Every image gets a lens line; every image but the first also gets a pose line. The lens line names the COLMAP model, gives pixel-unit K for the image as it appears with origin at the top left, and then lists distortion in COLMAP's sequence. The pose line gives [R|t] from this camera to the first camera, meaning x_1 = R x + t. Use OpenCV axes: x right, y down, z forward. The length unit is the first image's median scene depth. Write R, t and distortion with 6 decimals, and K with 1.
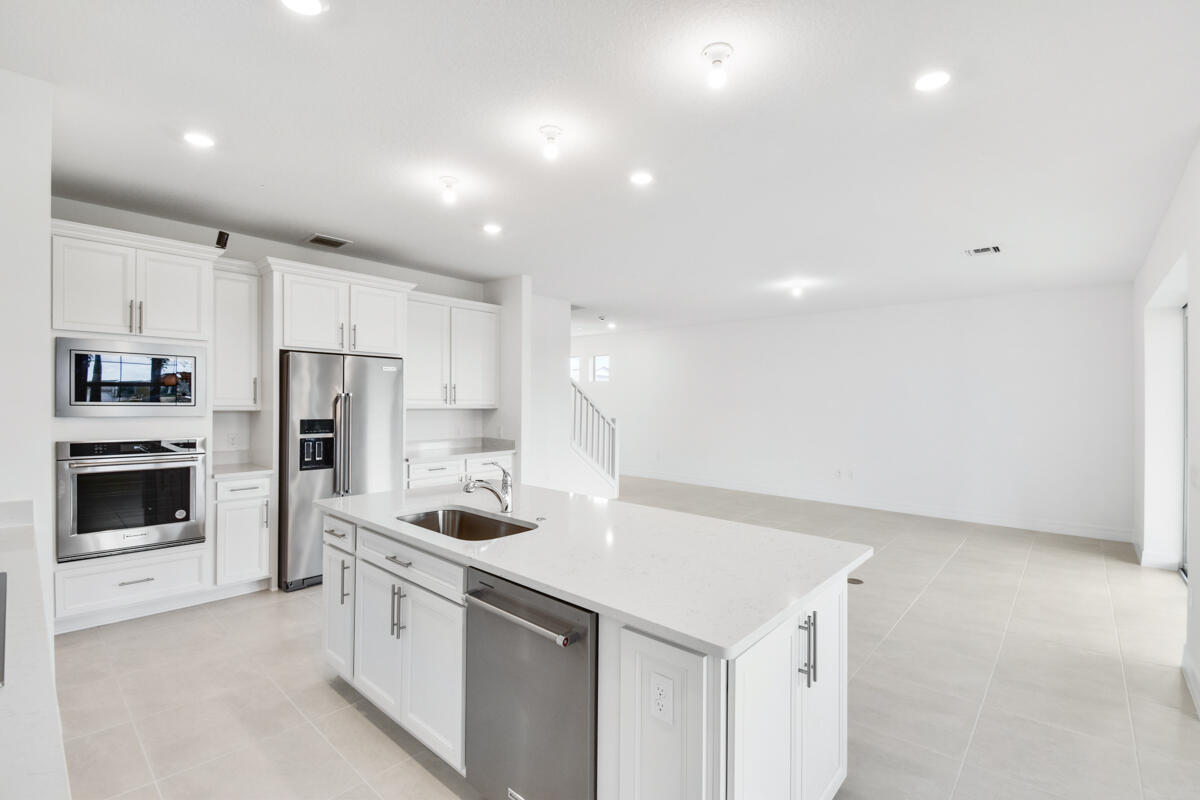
lens RADIAL K [[534.8, 0, 600.0], [0, 534.8, 400.0], [0, 0, 1]] dist [0.000372, -0.000932]
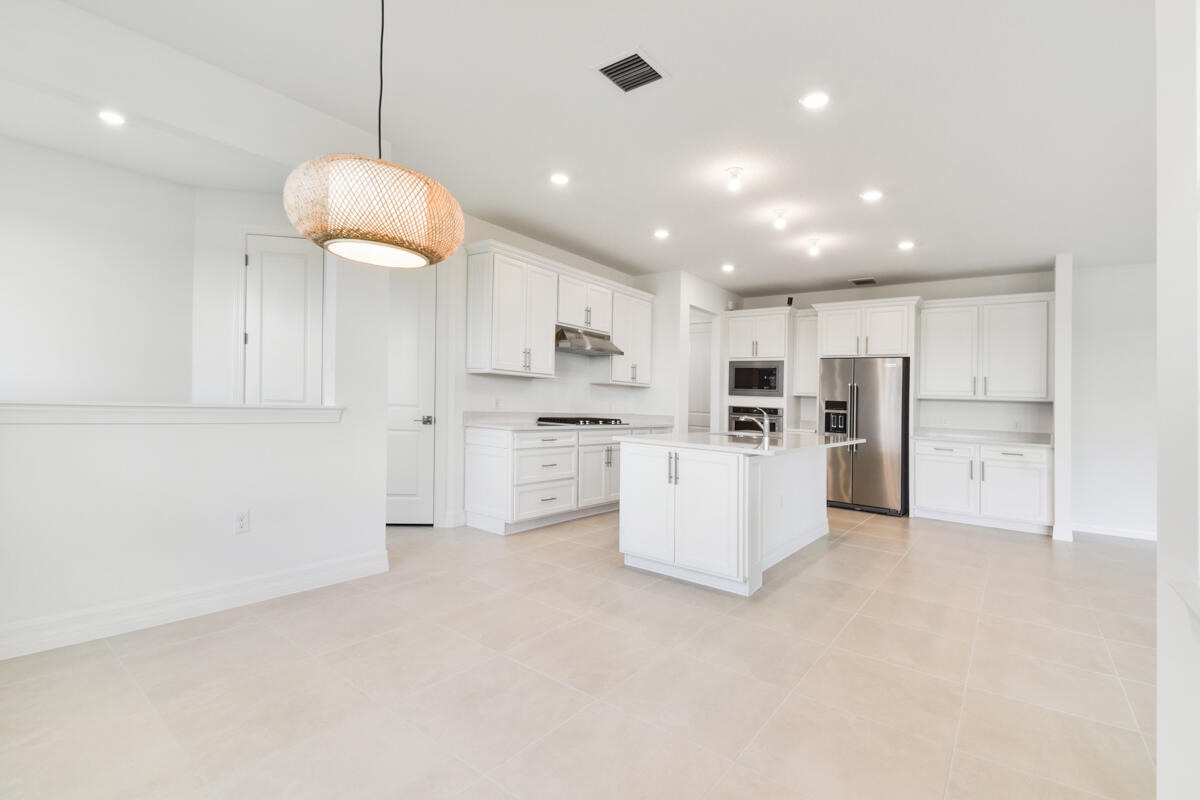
lens RADIAL K [[532.4, 0, 612.7], [0, 532.4, 372.6], [0, 0, 1]] dist [-0.001188, -0.000234]
pose [[0.086300, -0.065113, -0.994139, 0.948872], [-0.040234, 0.996820, -0.068781, 0.086922], [0.995456, 0.045934, 0.083406, 0.224309]]
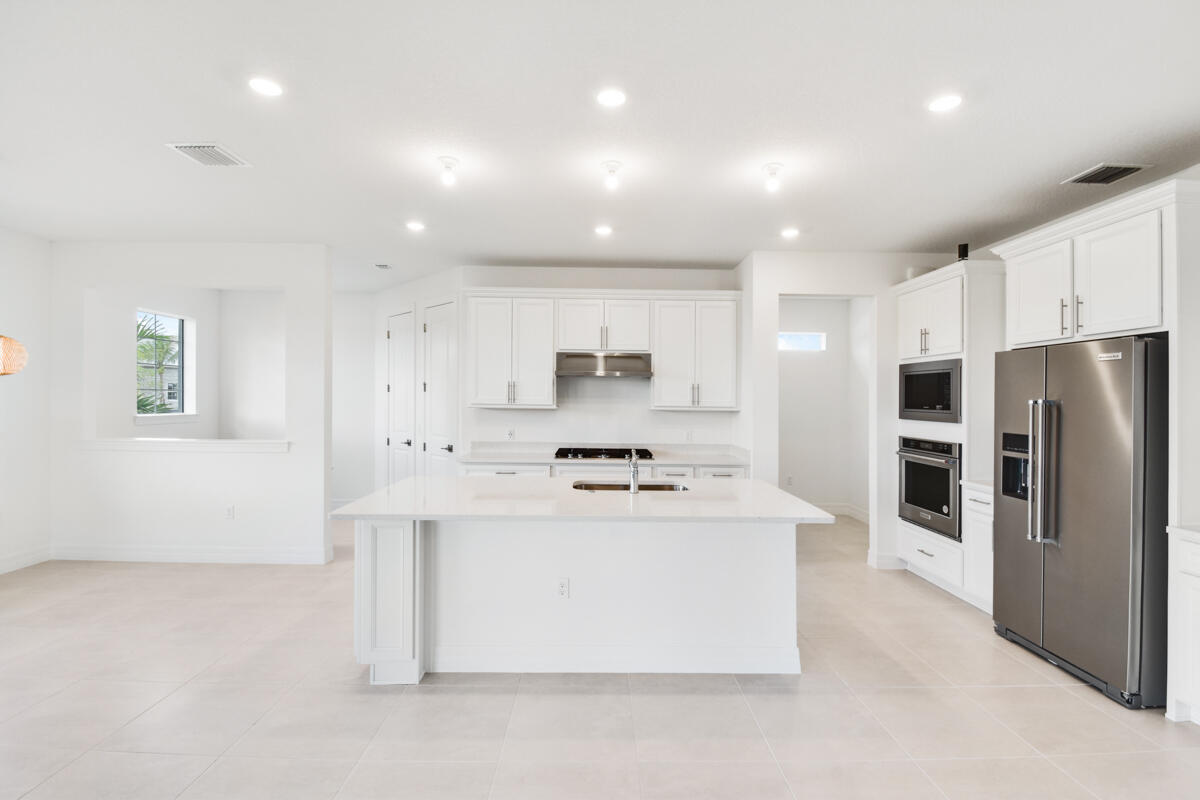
lens RADIAL K [[534.8, 0, 600.0], [0, 534.8, 400.0], [0, 0, 1]] dist [0.000372, -0.000932]
pose [[-0.737603, -0.018272, -0.674987, 0.441757], [-0.021808, 0.999757, -0.003233, 0.002584], [0.674882, 0.012335, -0.737823, 1.158410]]
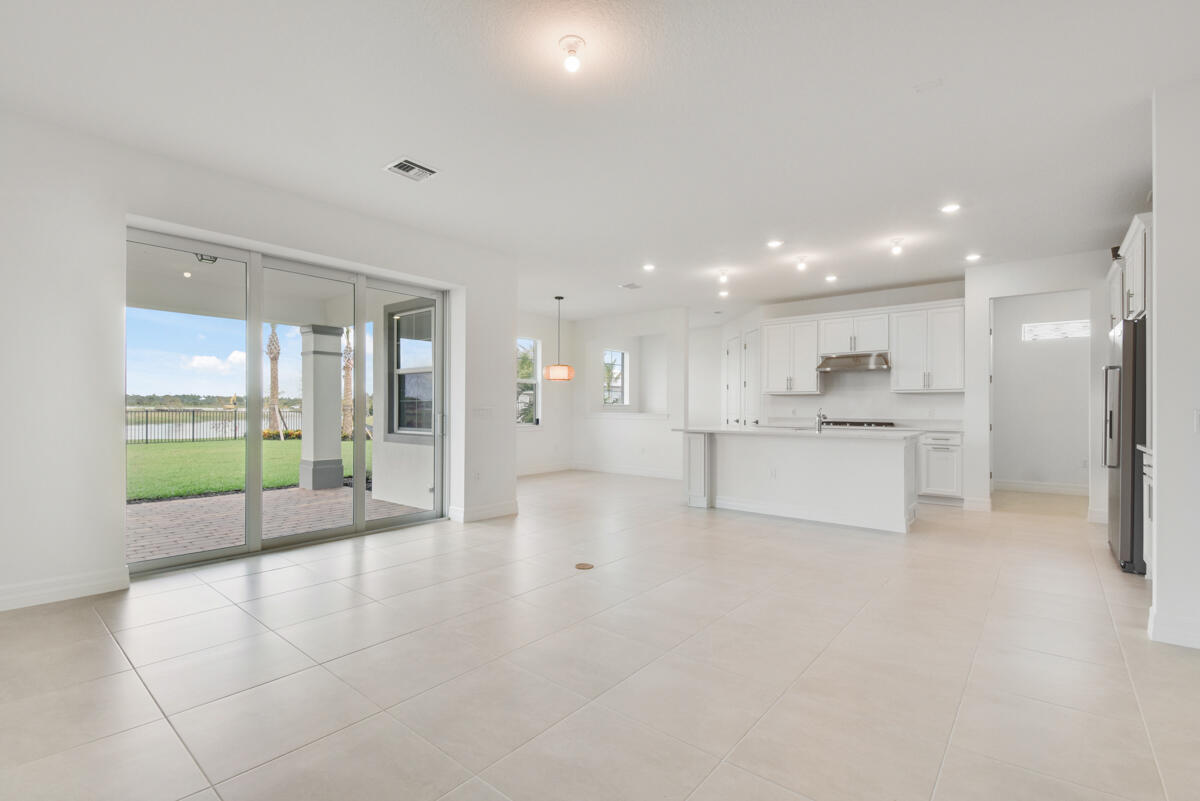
lens RADIAL K [[527.2, 0, 600.0], [0, 527.2, 419.9], [0, 0, 1]] dist [0.000965, 0.000034]
pose [[-0.999273, -0.010337, -0.036708, 0.510456], [-0.011310, 0.999587, 0.026408, 0.070553], [0.036420, 0.026804, -0.998977, 1.972741]]
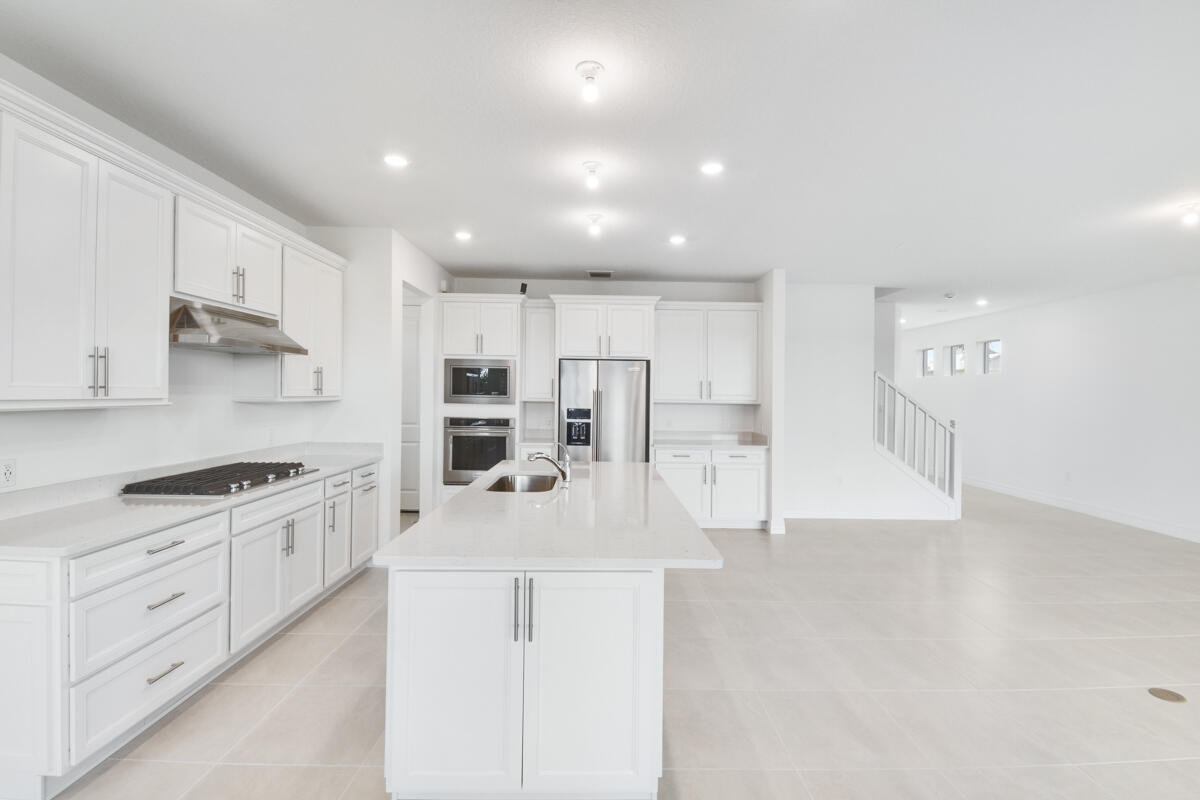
lens RADIAL K [[525.4, 0, 604.7], [0, 525.4, 380.9], [0, 0, 1]] dist [-0.000181, -0.000353]
pose [[0.672679, -0.018728, -0.739698, 0.493629], [-0.007064, 0.999472, -0.031729, 0.008118], [0.739901, 0.026568, 0.672191, 0.157436]]
